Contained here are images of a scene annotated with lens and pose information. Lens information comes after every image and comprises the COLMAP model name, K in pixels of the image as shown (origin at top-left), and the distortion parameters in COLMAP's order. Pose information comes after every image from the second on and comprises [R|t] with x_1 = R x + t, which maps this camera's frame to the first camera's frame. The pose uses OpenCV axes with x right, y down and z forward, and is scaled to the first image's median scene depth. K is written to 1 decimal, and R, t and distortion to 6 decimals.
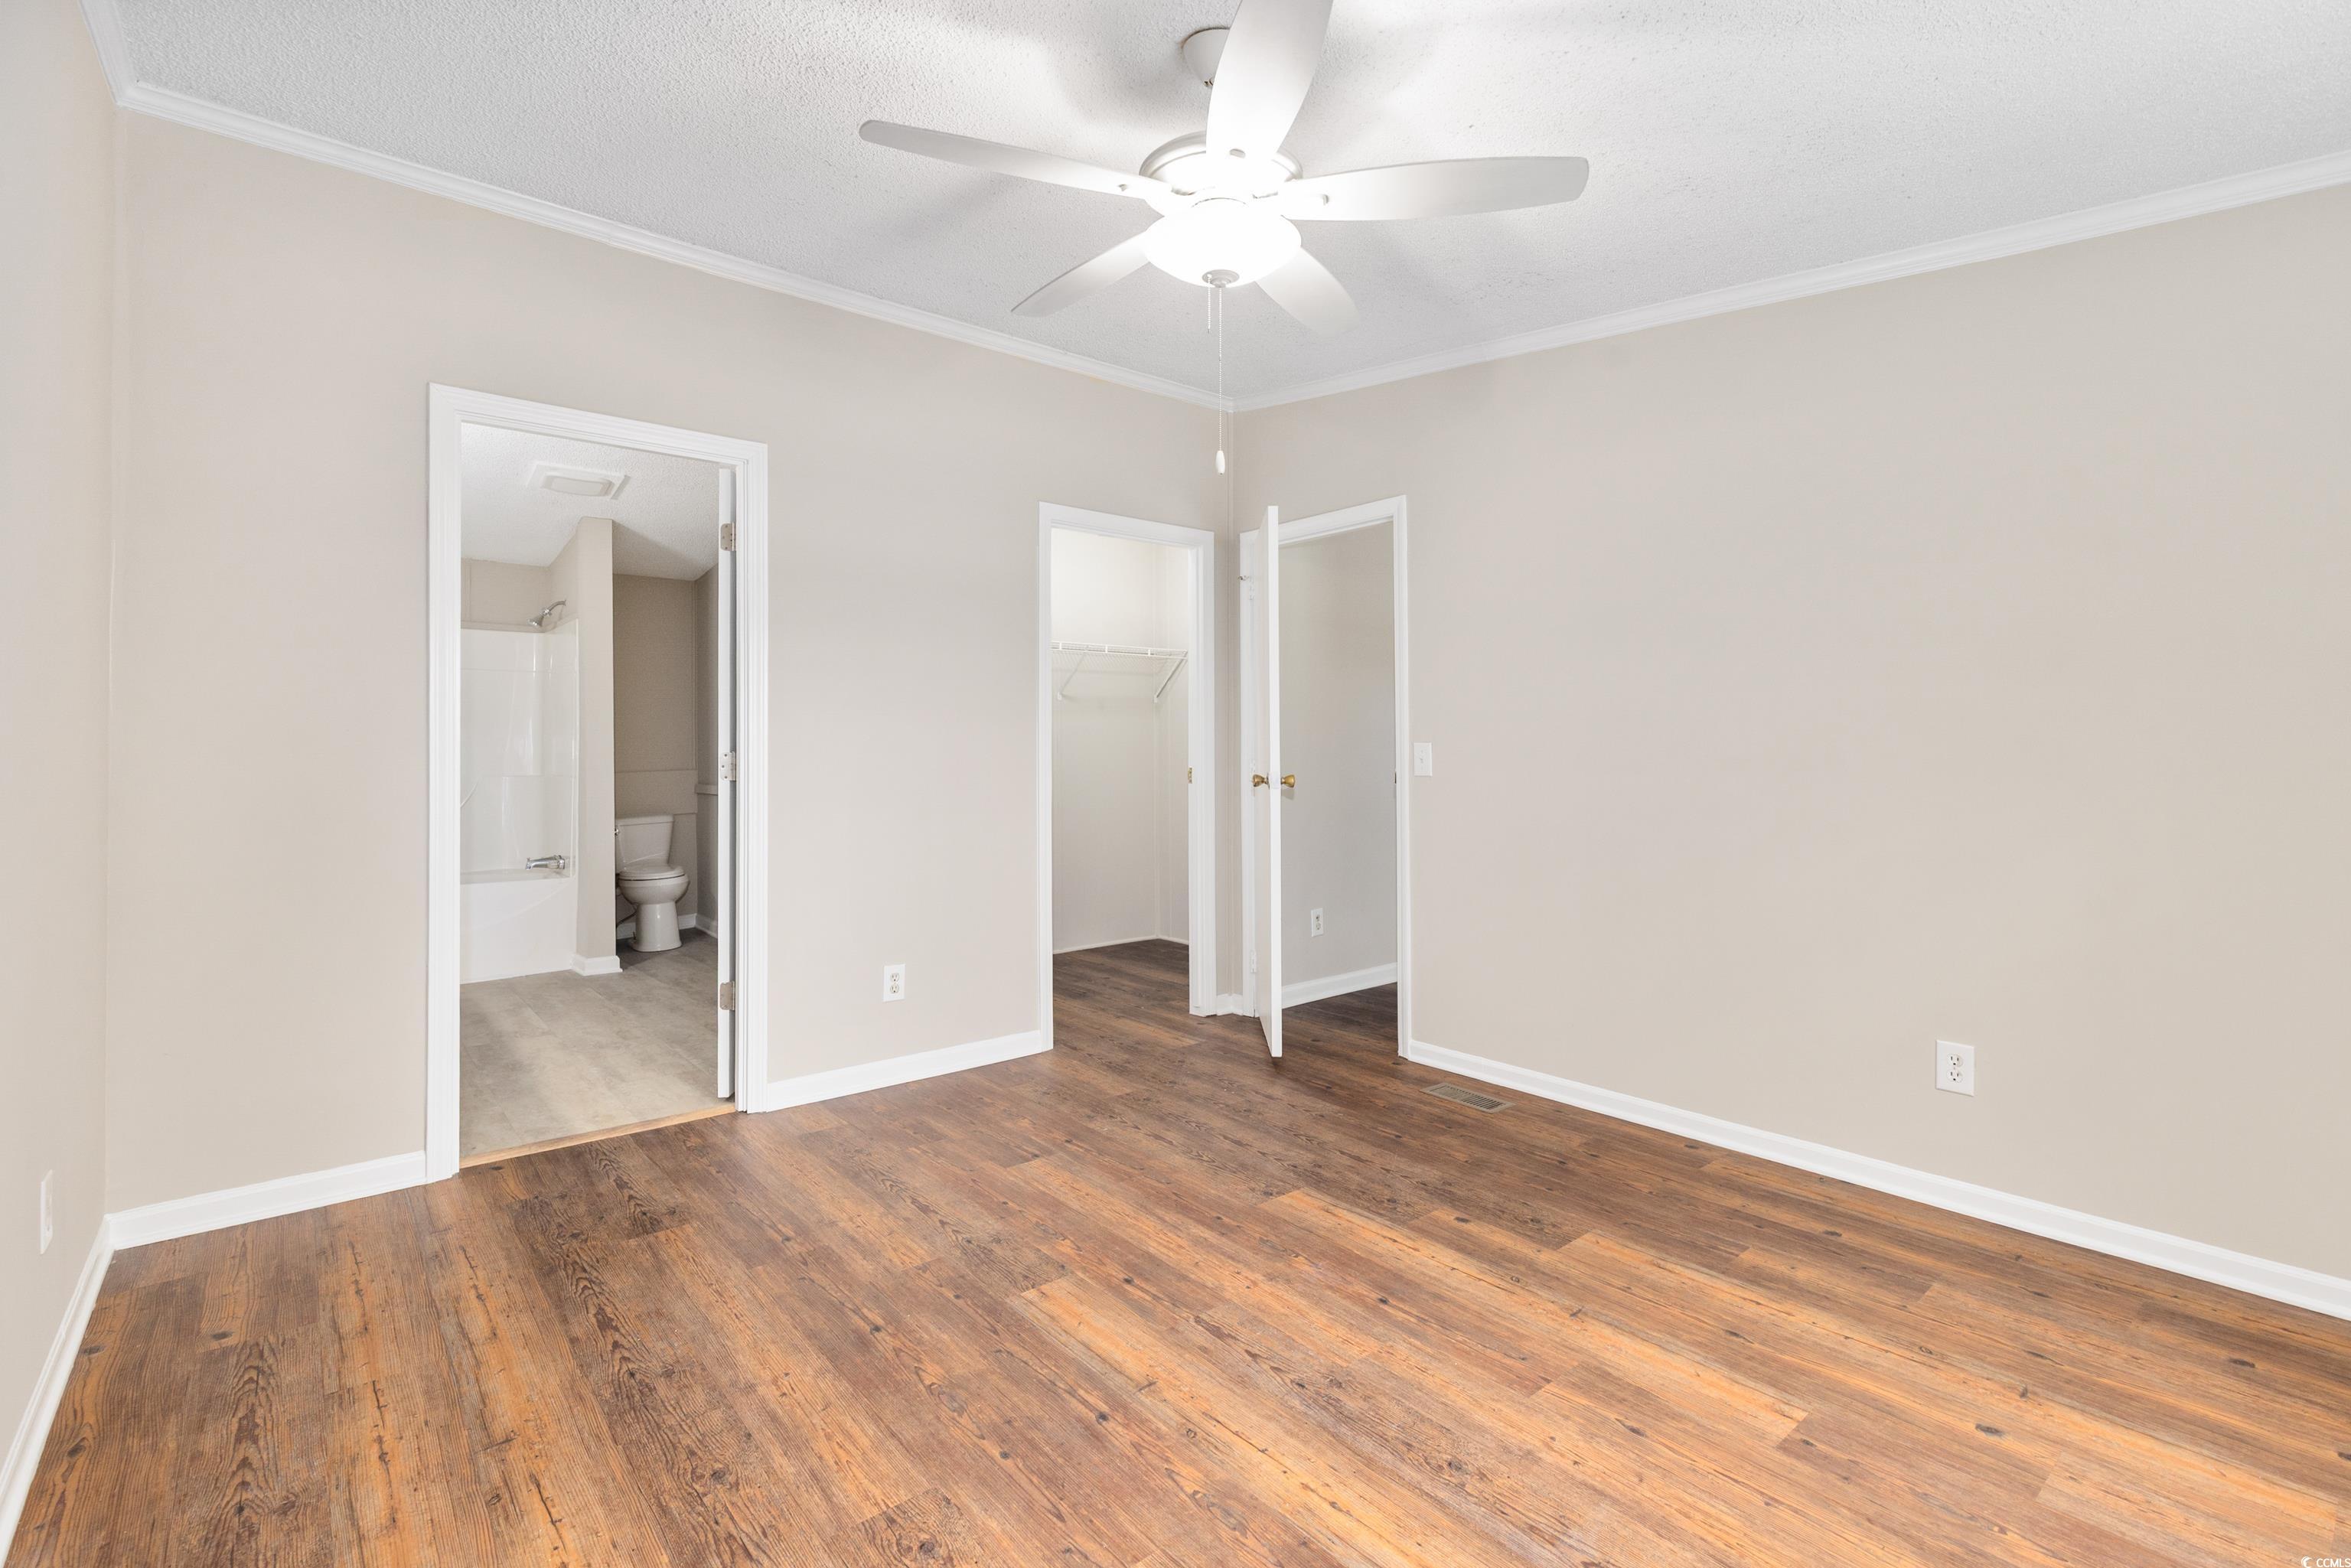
lens RADIAL K [[1066.2, 0, 1179.2], [0, 1066.2, 756.3], [0, 0, 1]] dist [0.000743, 0.000229]
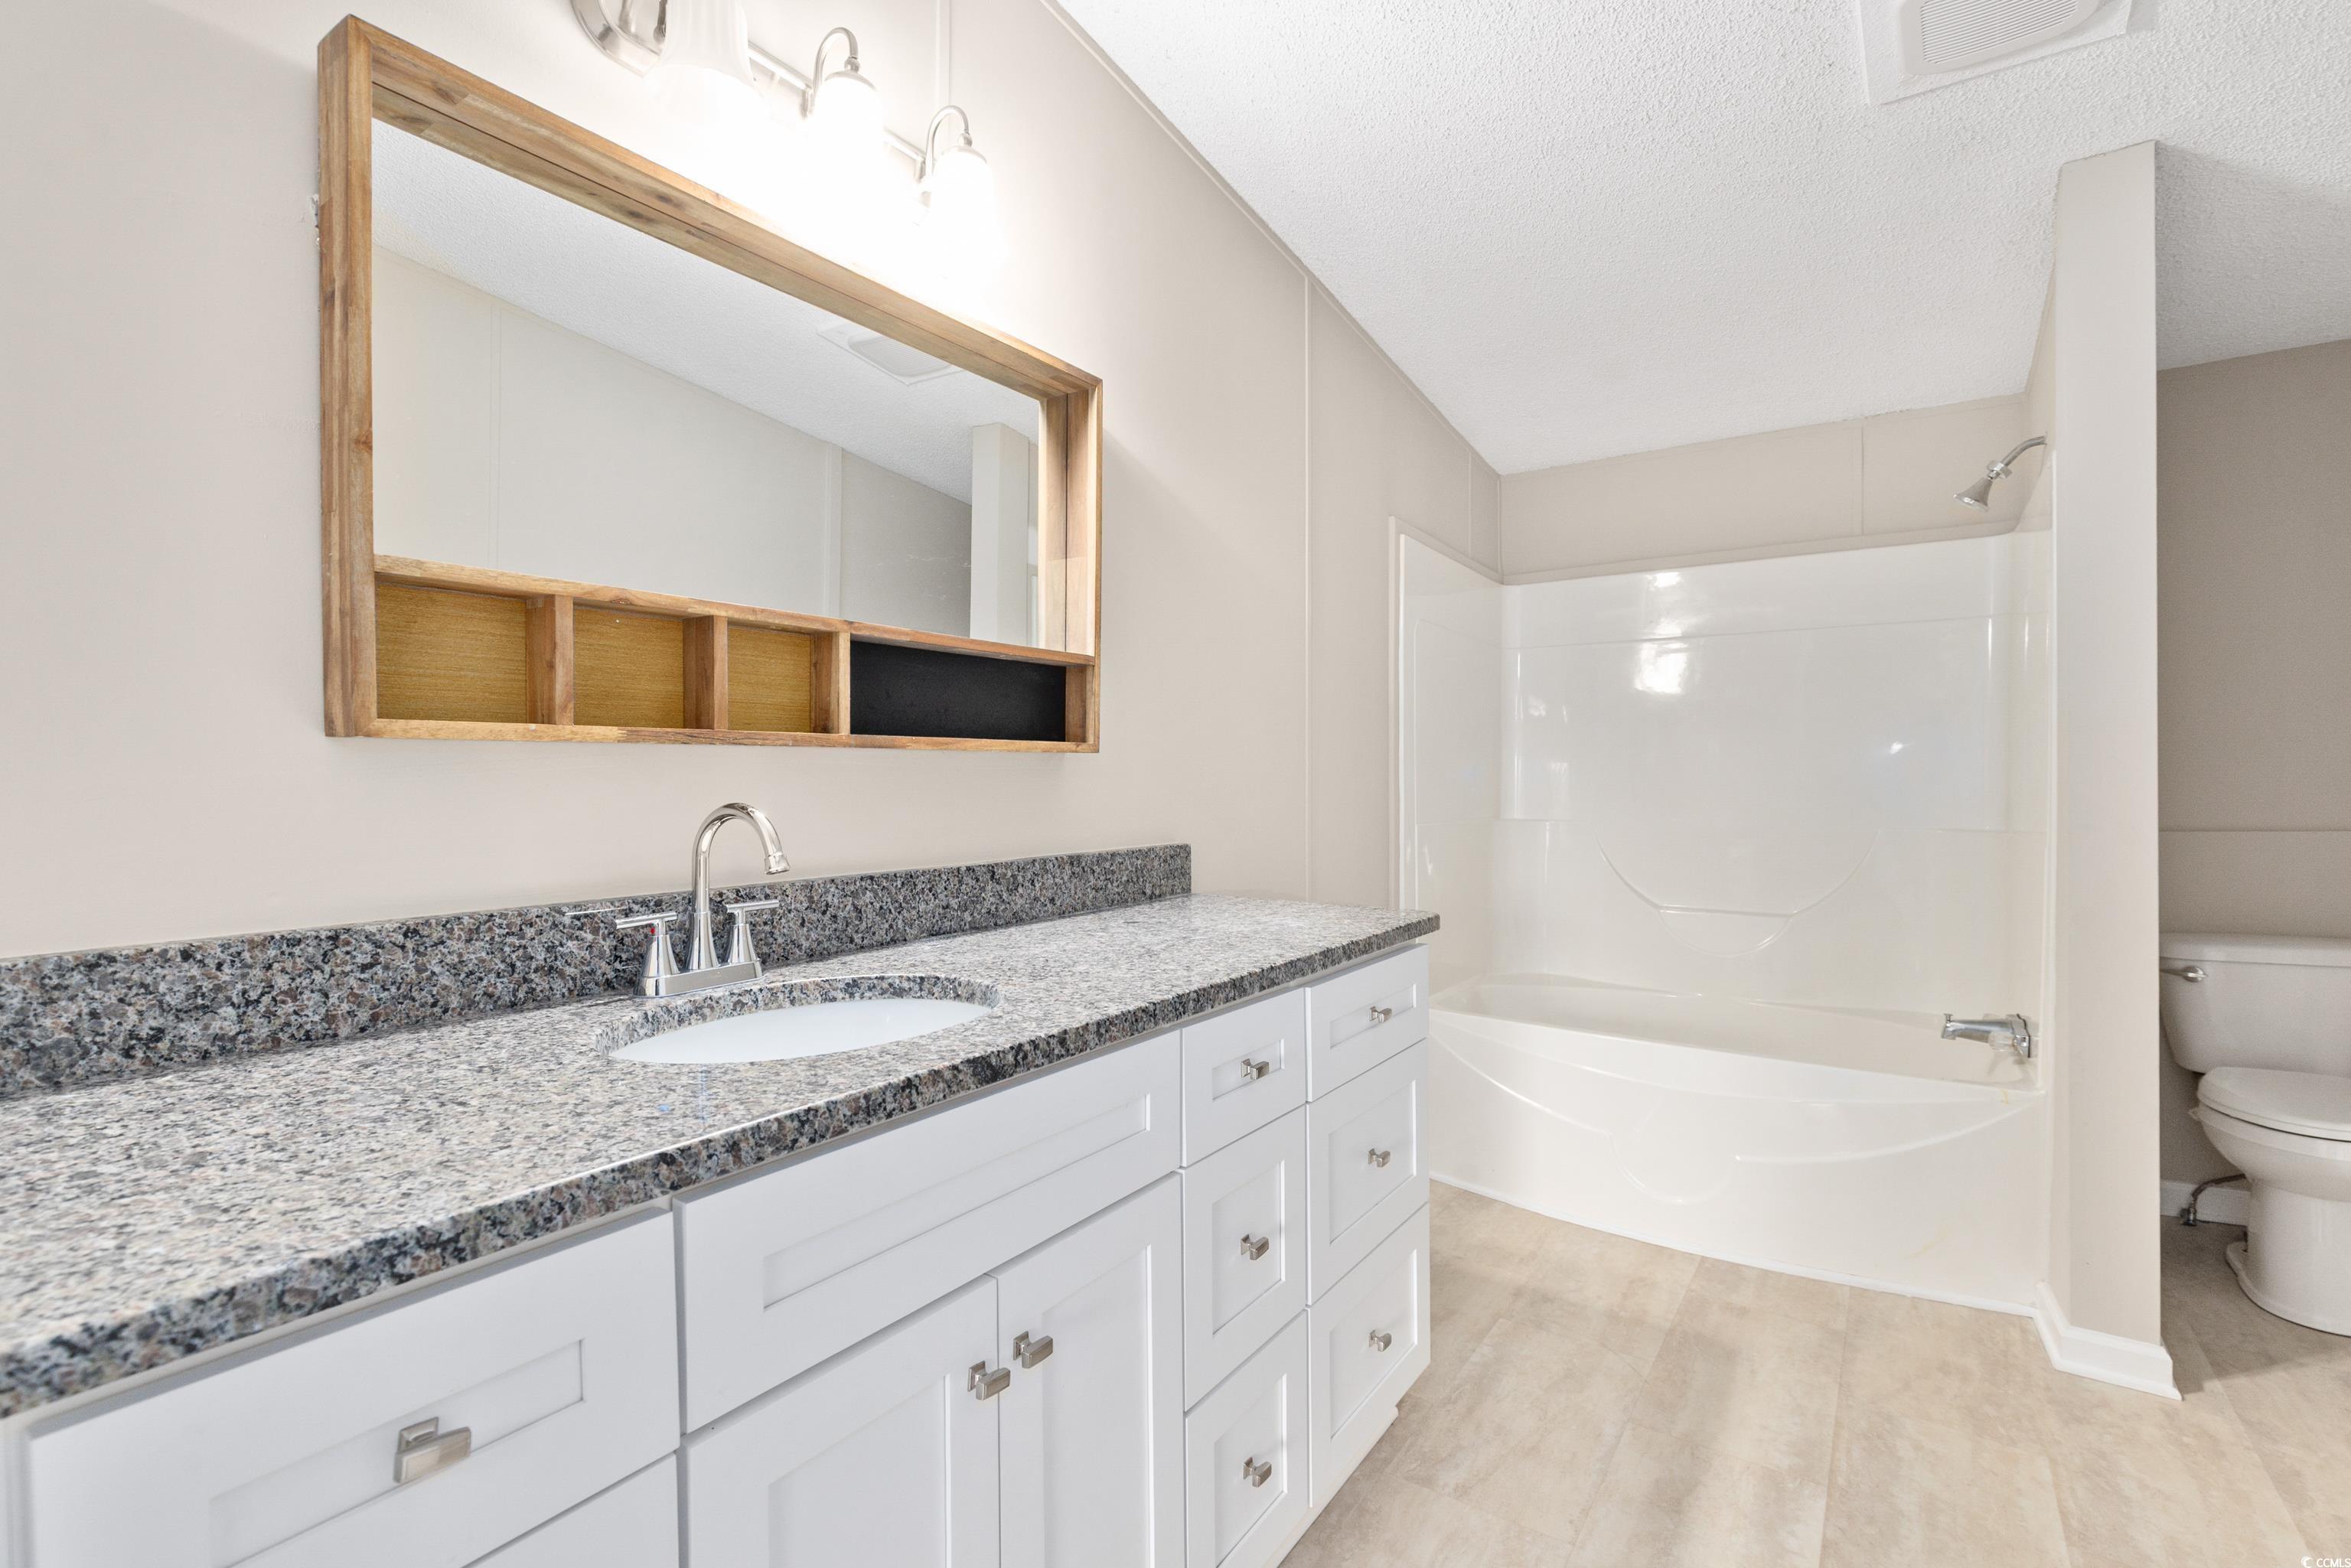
lens RADIAL K [[1041.6, 0, 1187.9], [0, 1041.6, 788.3], [0, 0, 1]] dist [-0.001852, 0.000594]
pose [[0.273245, 0.003469, -0.961938, -0.252642], [0.004041, 0.999981, 0.004754, -0.004090], [0.961936, -0.005186, 0.273226, 0.530123]]
